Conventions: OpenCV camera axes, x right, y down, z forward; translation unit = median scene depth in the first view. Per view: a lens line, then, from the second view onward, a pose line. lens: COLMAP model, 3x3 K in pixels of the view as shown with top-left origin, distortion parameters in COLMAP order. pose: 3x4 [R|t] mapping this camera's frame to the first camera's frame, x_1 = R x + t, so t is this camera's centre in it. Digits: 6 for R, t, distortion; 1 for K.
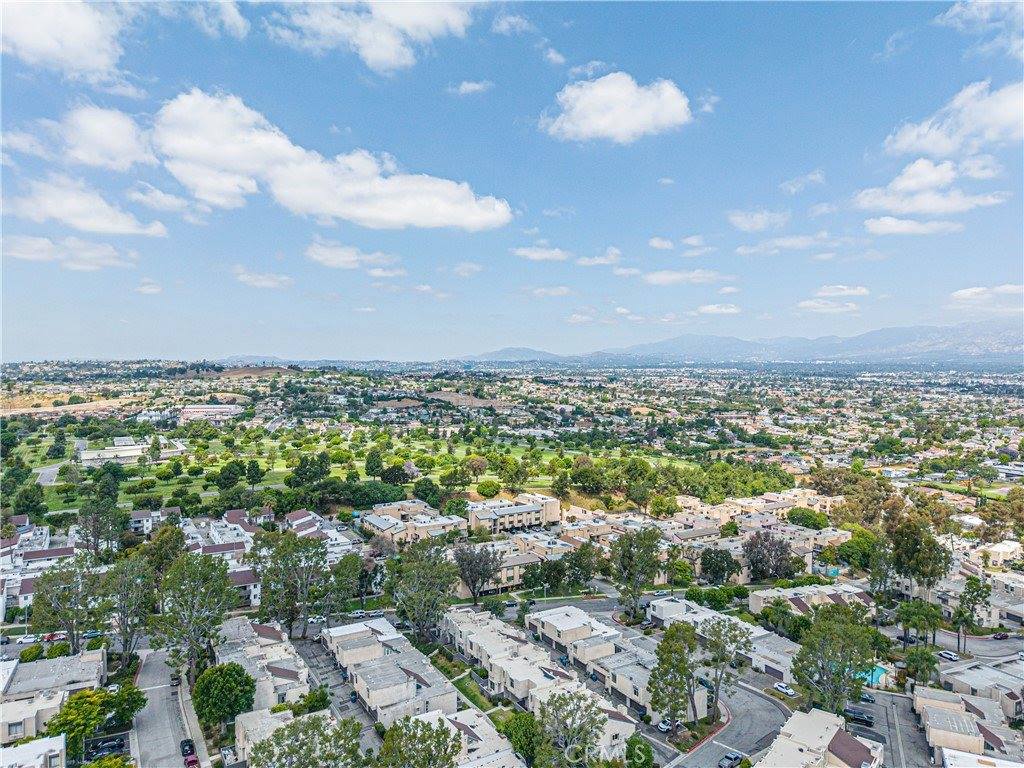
lens RADIAL K [[692.9, 0, 512.4], [0, 692.9, 384.9], [0, 0, 1]] dist [-0.002878, -0.003820]
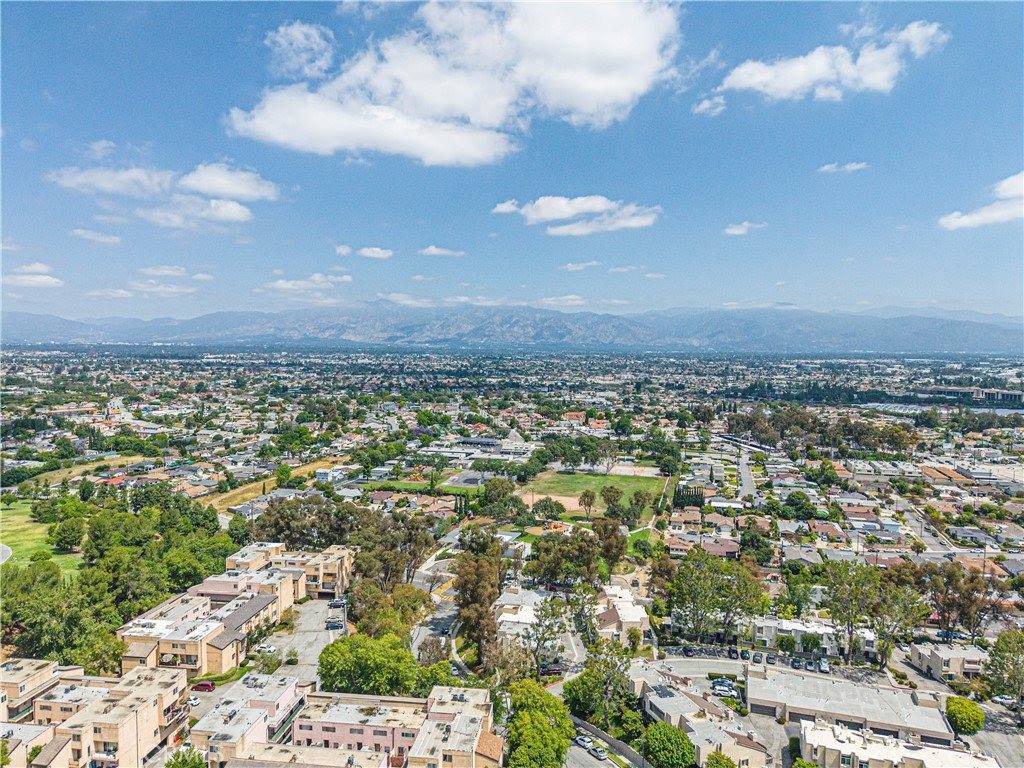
lens RADIAL K [[692.9, 0, 513.2], [0, 692.9, 386.1], [0, 0, 1]] dist [-0.002878, -0.003820]
pose [[0.625490, -0.043894, 0.778997, 0.057468], [0.023167, 0.999021, 0.037690, 0.003883], [-0.779888, -0.005527, 0.625894, 0.235825]]
